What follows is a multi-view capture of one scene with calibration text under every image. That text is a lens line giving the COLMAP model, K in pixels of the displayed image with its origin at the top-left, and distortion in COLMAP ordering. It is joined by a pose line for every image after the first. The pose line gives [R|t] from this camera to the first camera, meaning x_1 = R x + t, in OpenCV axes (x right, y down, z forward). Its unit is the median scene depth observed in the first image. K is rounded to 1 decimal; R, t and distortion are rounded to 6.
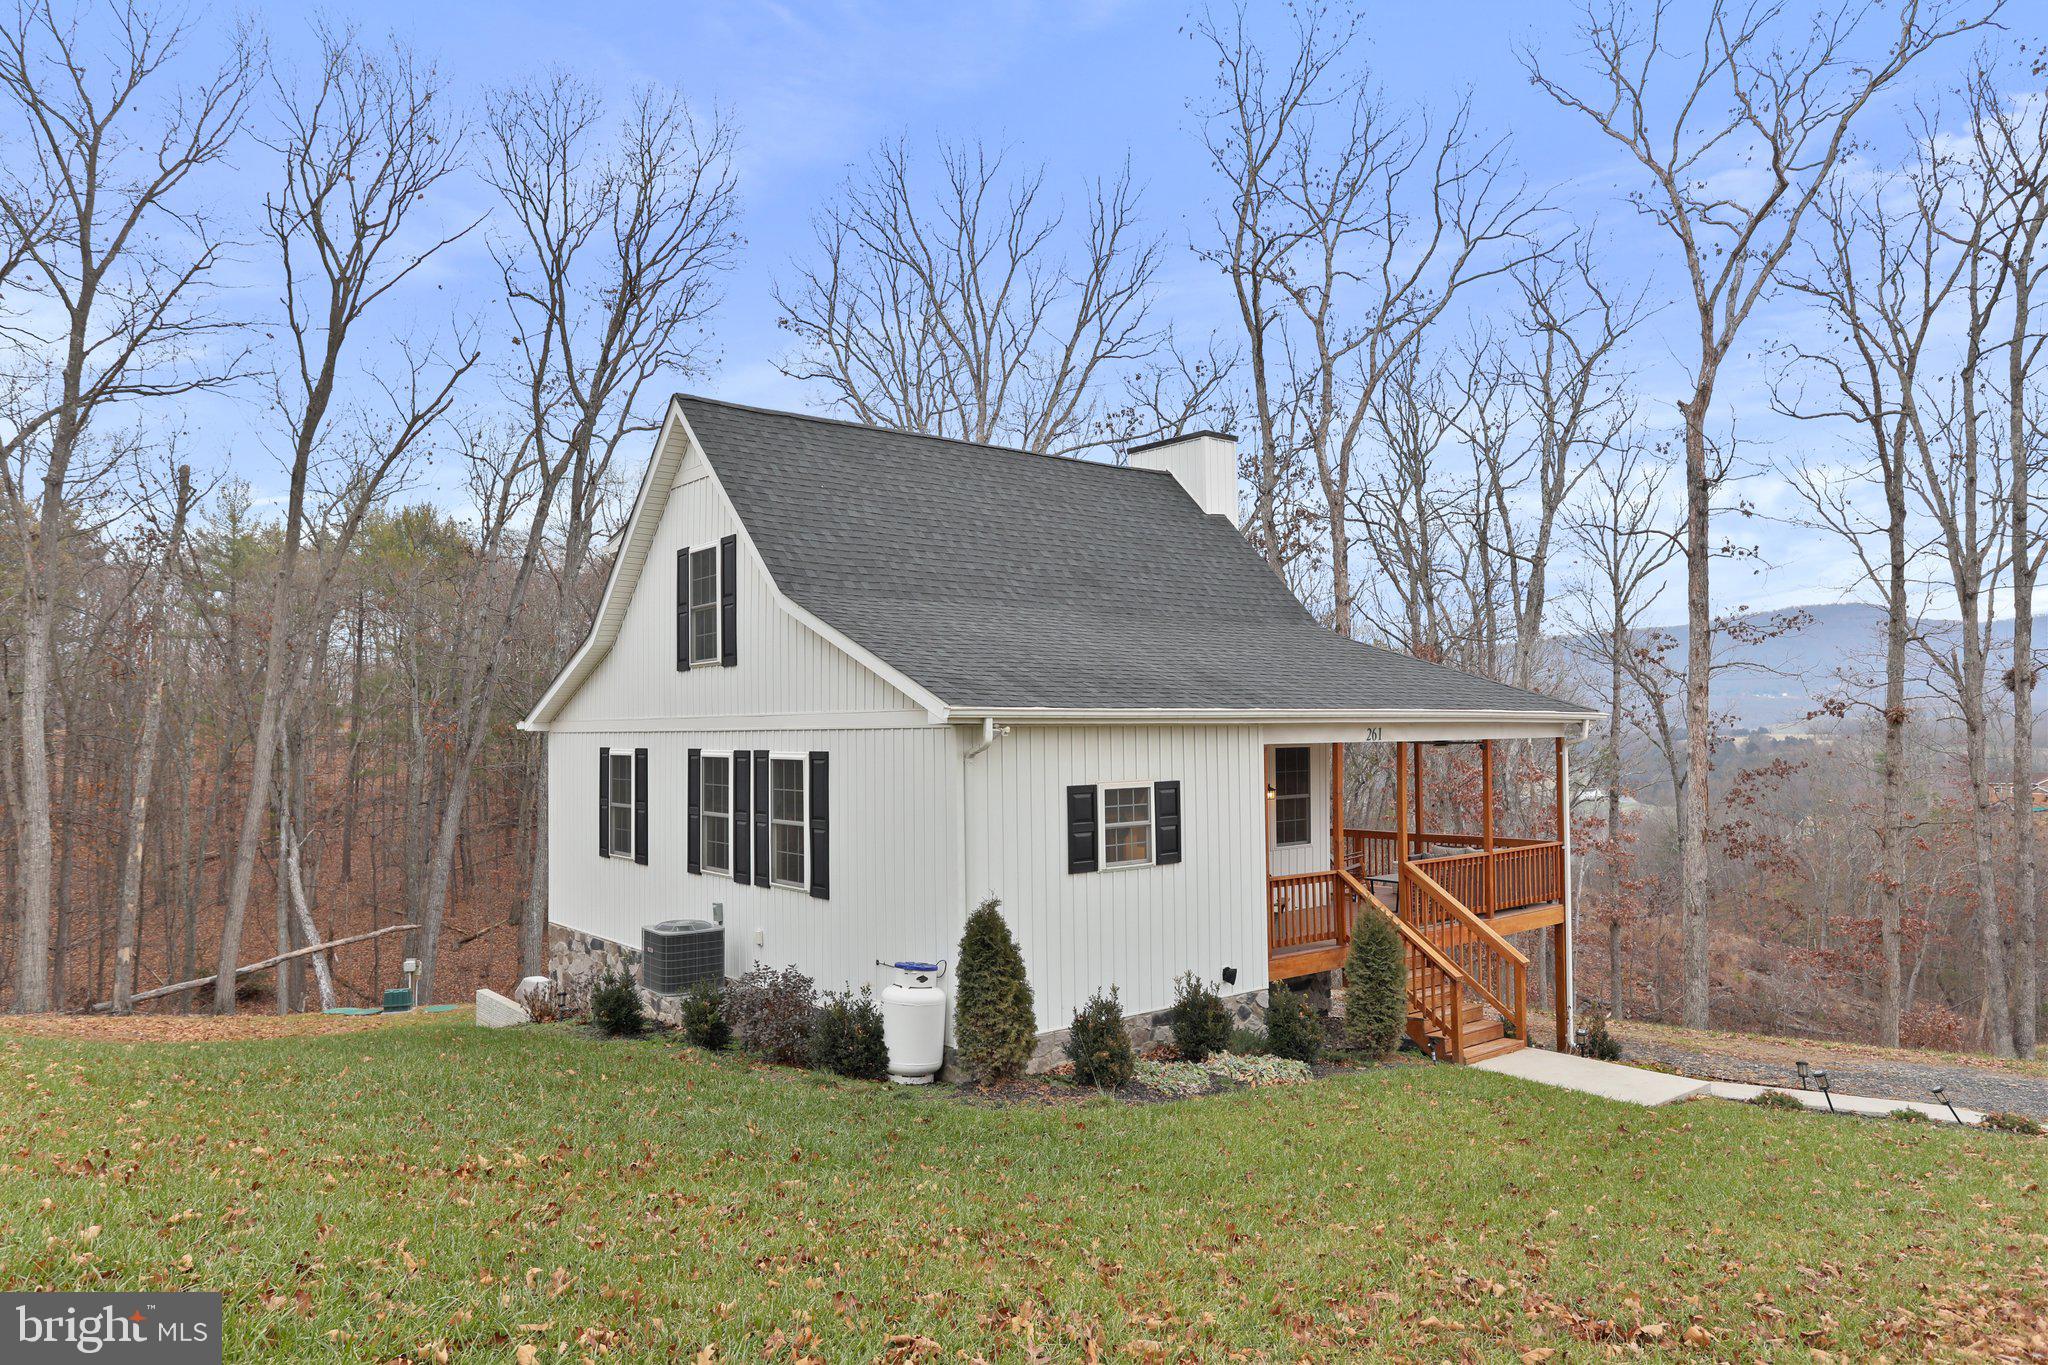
lens RADIAL K [[1357.9, 0, 1019.6], [0, 1357.9, 684.0], [0, 0, 1]] dist [-0.004078, 0.022525]
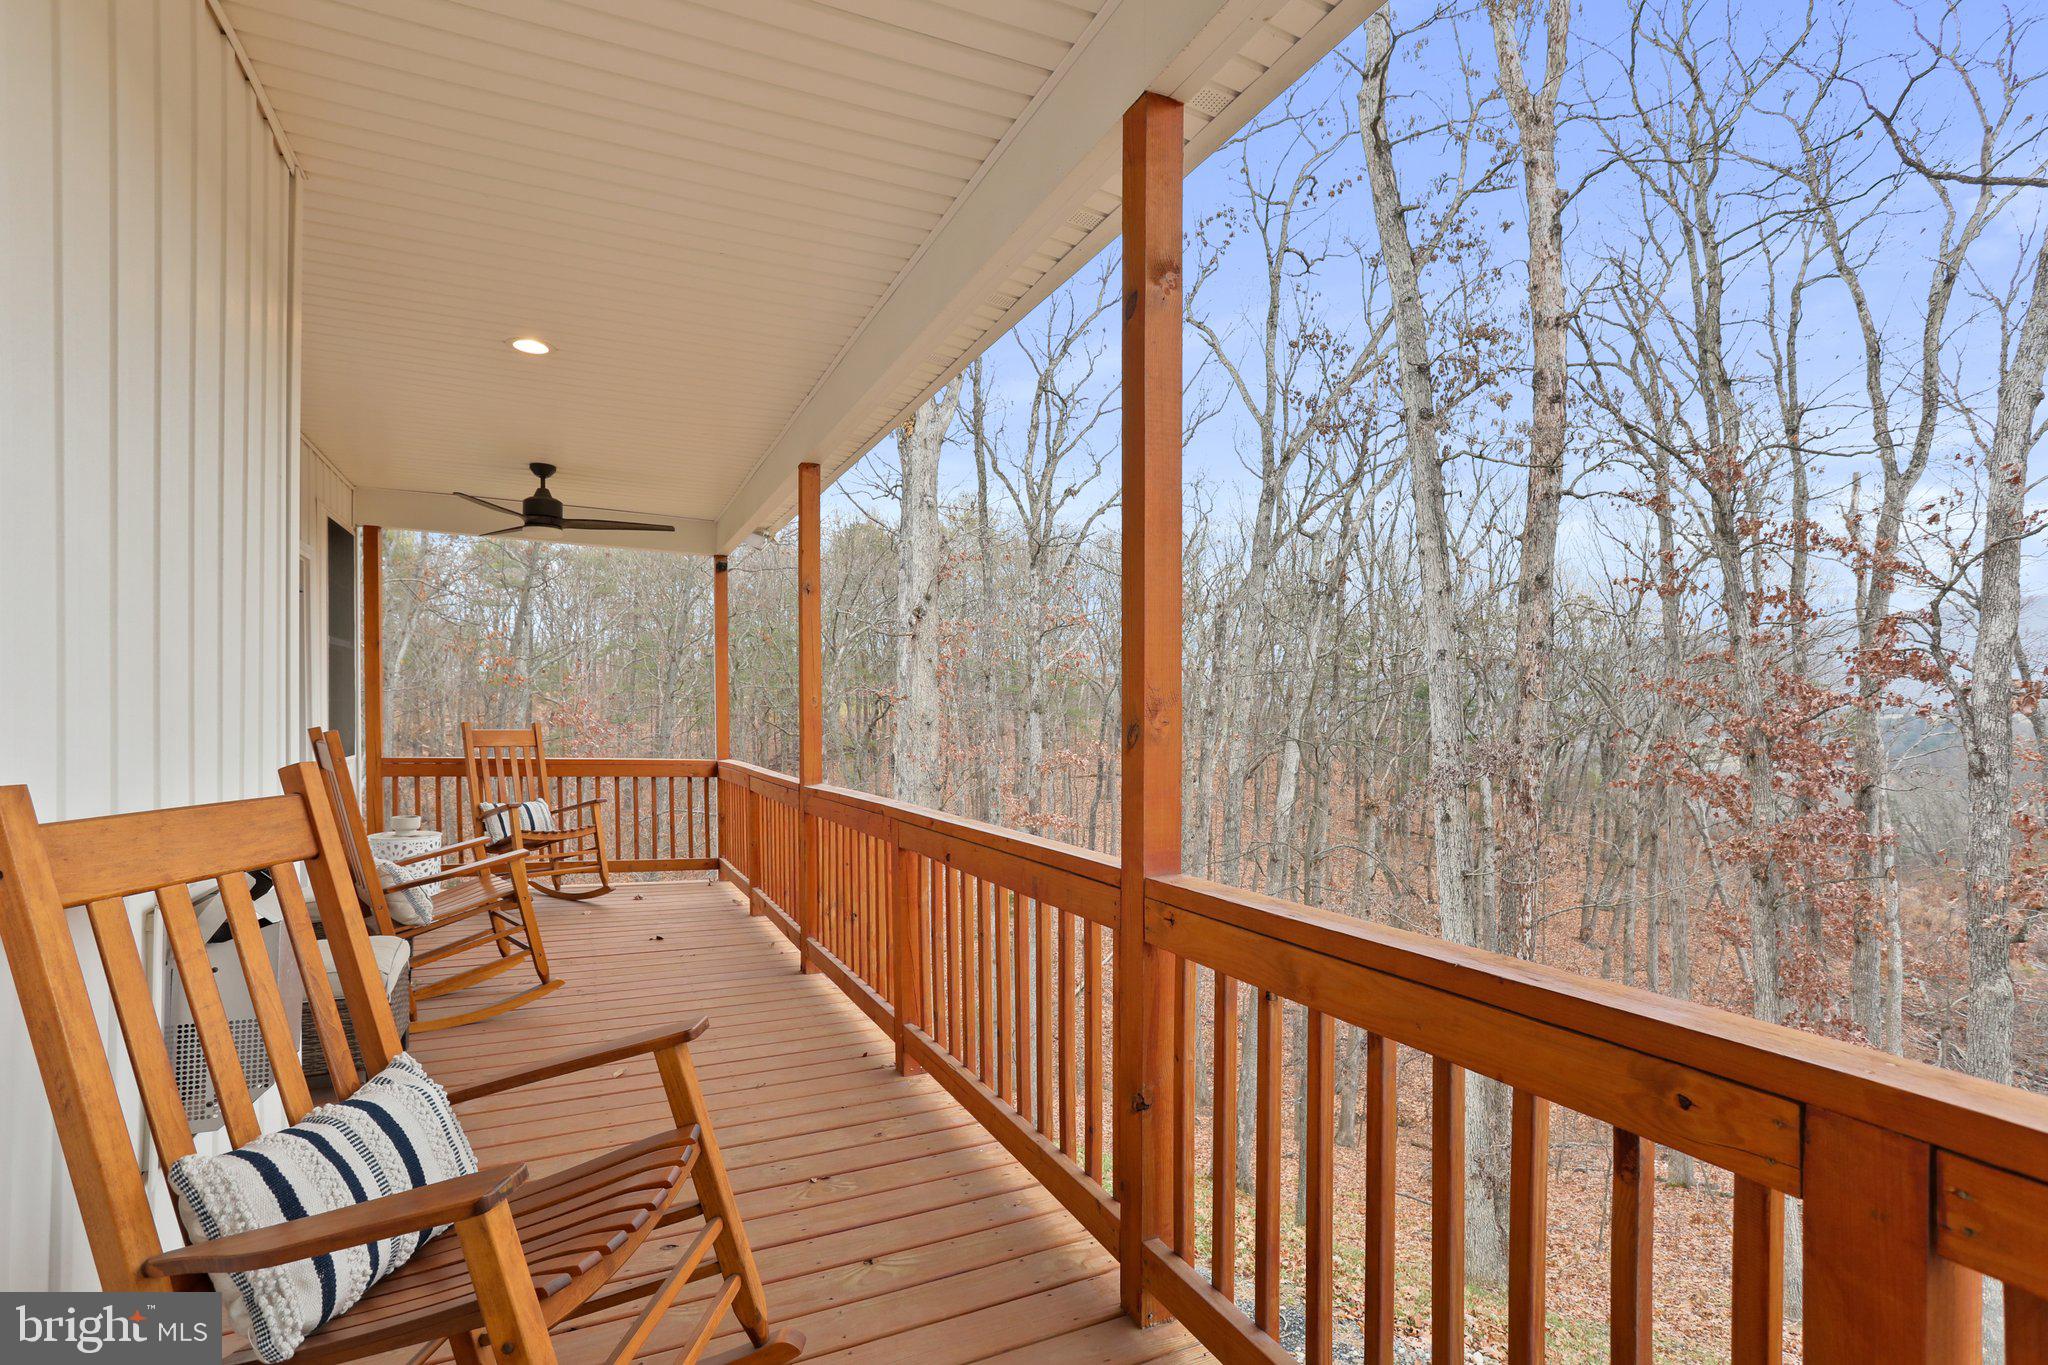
lens RADIAL K [[974.0, 0, 1023.3], [0, 974.0, 696.5], [0, 0, 1]] dist [-0.026101, 0.009604]
pose [[0.966035, 0.006303, -0.258333, 0.177803], [-0.000202, 0.999721, 0.023640, 0.071686], [0.258410, -0.022785, 0.965767, 0.747645]]
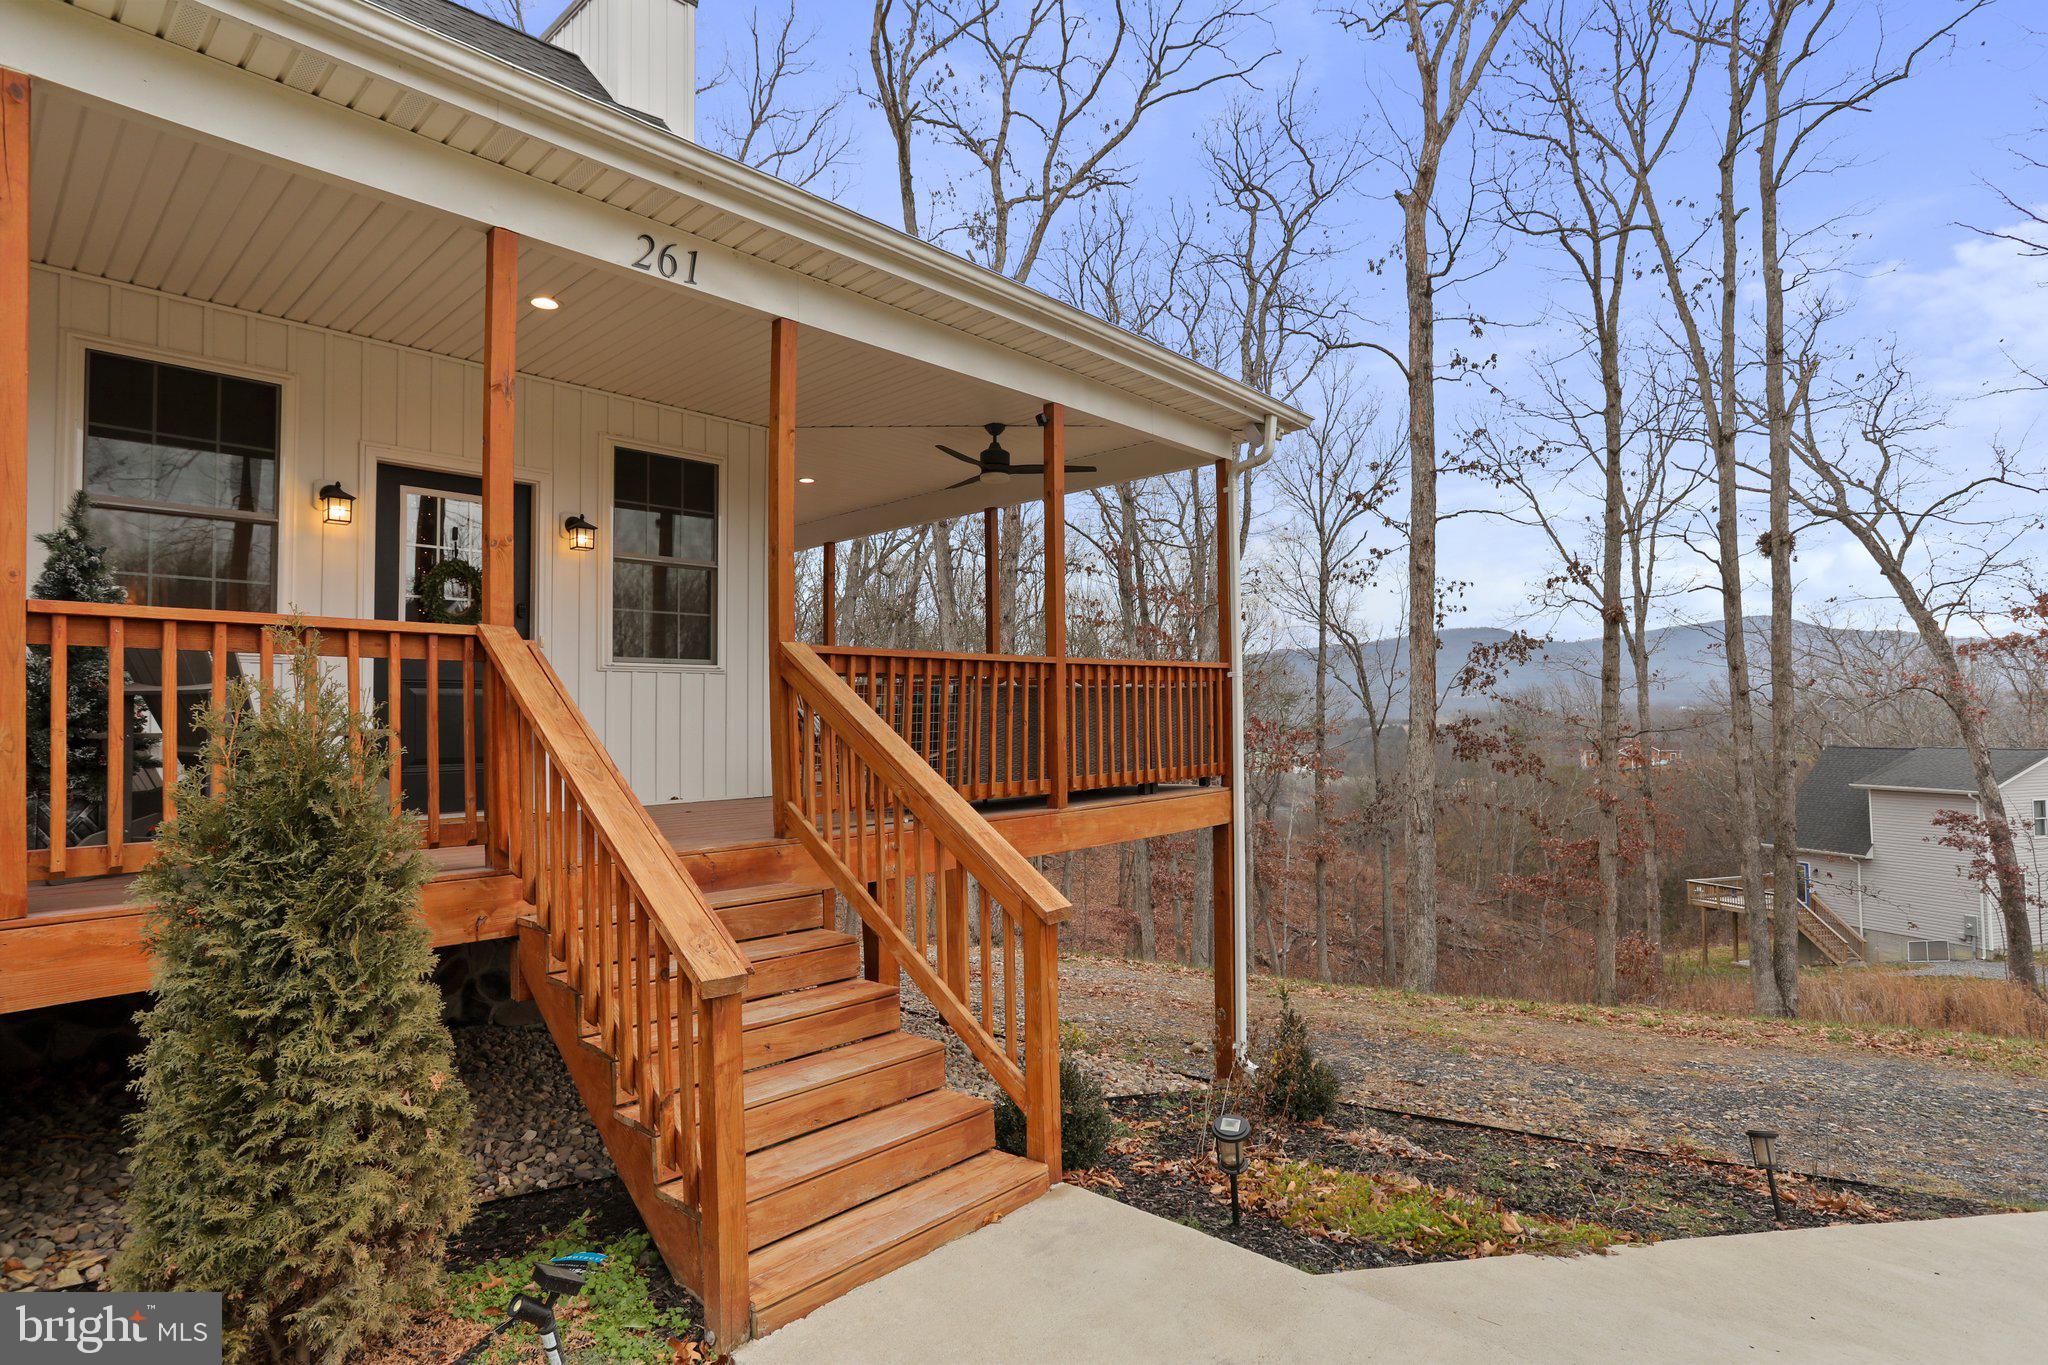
lens RADIAL K [[1050.1, 0, 1032.2], [0, 1050.1, 688.5], [0, 0, 1]] dist [-0.015540, 0.005285]
pose [[0.989374, 0.000483, 0.145391, 0.186262], [-0.000076, 0.999996, -0.002805, 0.086869], [-0.145392, 0.002764, 0.989370, 0.428901]]
